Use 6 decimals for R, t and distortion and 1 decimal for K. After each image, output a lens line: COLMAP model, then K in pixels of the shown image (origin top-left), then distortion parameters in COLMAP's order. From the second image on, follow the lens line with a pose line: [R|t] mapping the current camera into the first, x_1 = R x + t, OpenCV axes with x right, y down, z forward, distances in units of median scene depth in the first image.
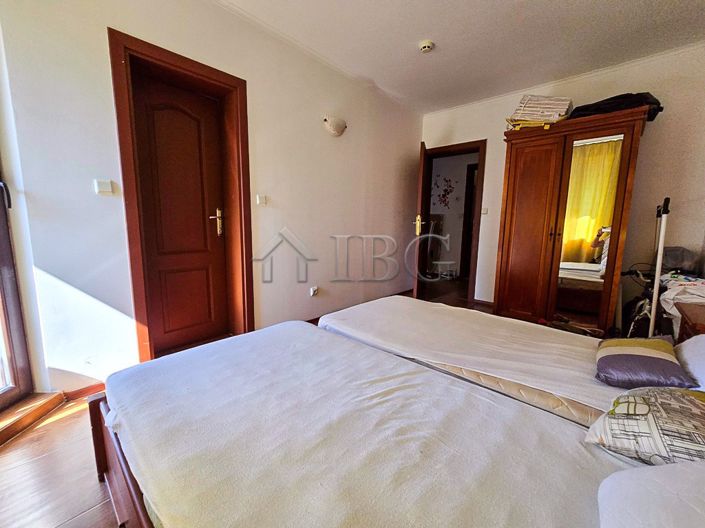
lens RADIAL K [[290.3, 0, 352.5], [0, 290.3, 264.0], [0, 0, 1]] dist [-0.001314, -0.000286]
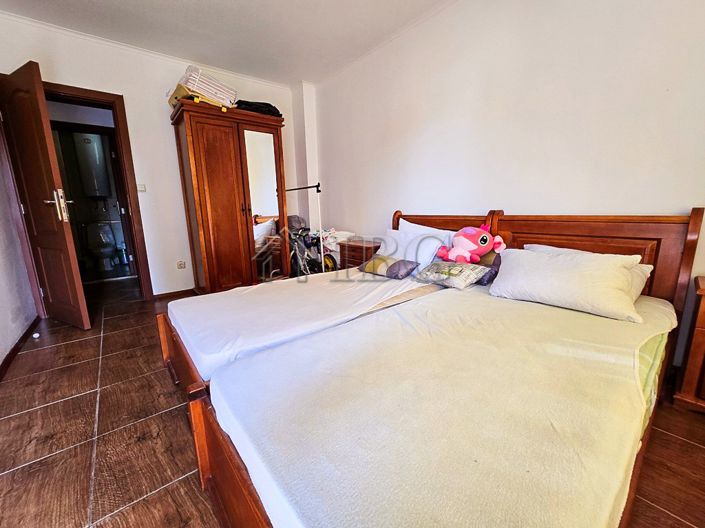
lens RADIAL K [[290.3, 0, 352.5], [0, 290.3, 264.0], [0, 0, 1]] dist [-0.001314, -0.000286]
pose [[0.136543, -0.200871, 0.970055, -0.430519], [0.165313, 0.970116, 0.177615, -0.029070], [-0.976743, 0.136110, 0.165669, 0.440959]]
